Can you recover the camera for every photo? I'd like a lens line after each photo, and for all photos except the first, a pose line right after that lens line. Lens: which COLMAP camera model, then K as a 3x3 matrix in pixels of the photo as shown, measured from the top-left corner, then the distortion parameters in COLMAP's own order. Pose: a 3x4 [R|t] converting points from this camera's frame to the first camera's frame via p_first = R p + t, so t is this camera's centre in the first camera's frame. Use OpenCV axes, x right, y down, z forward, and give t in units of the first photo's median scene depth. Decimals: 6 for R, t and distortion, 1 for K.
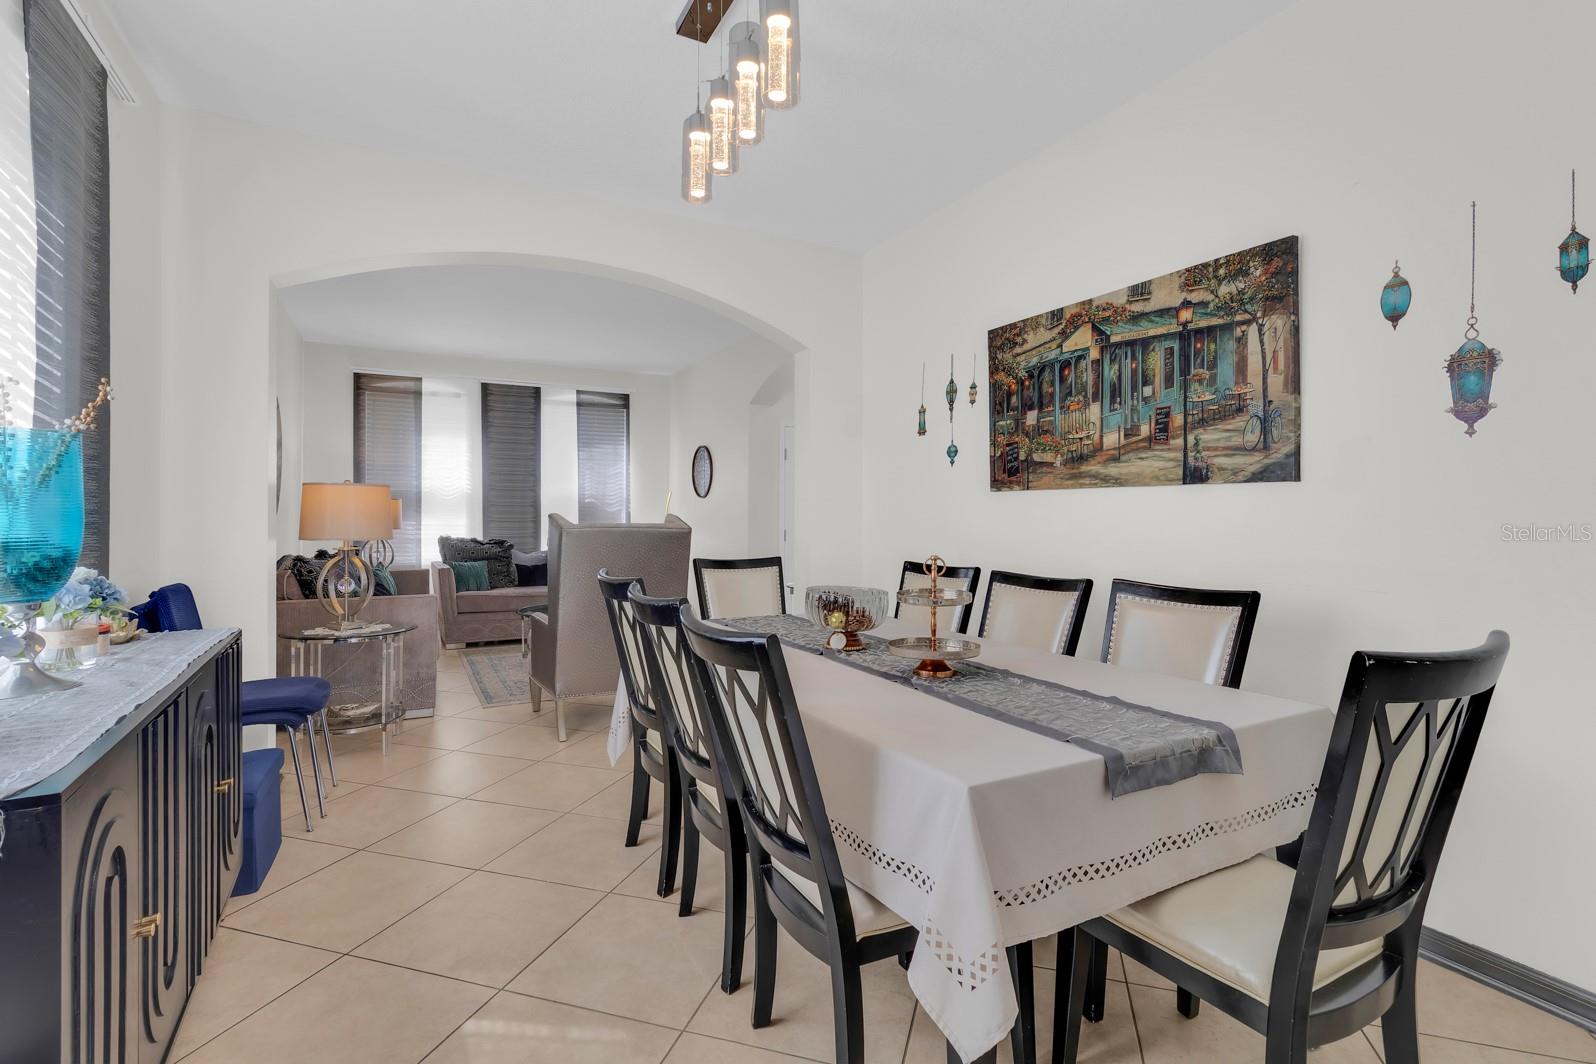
lens RADIAL K [[754.7, 0, 804.3], [0, 754.7, 520.2], [0, 0, 1]] dist [0.010684, -0.000850]
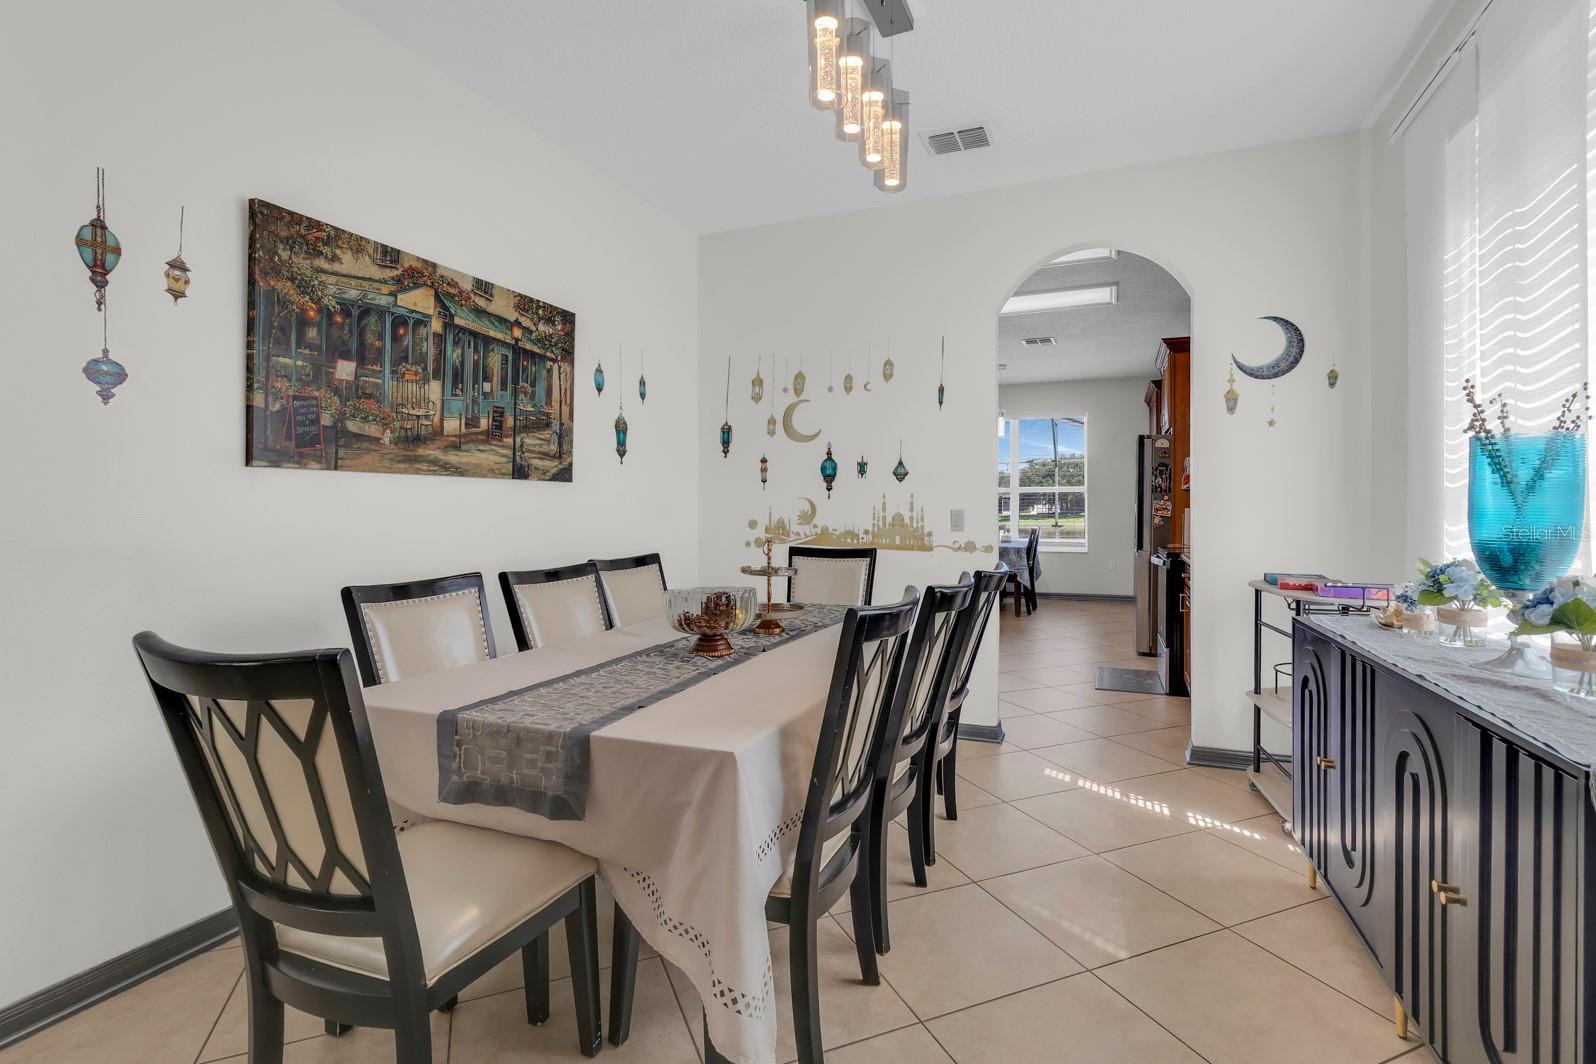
lens RADIAL K [[754.7, 0, 834.9], [0, 754.7, 505.4], [0, 0, 1]] dist [0.010684, -0.000850]
pose [[-0.662787, 0.000188, 0.748808, -0.624848], [0.004149, 0.999986, 0.003421, -0.008511], [-0.748797, 0.005374, -0.662778, 1.287085]]
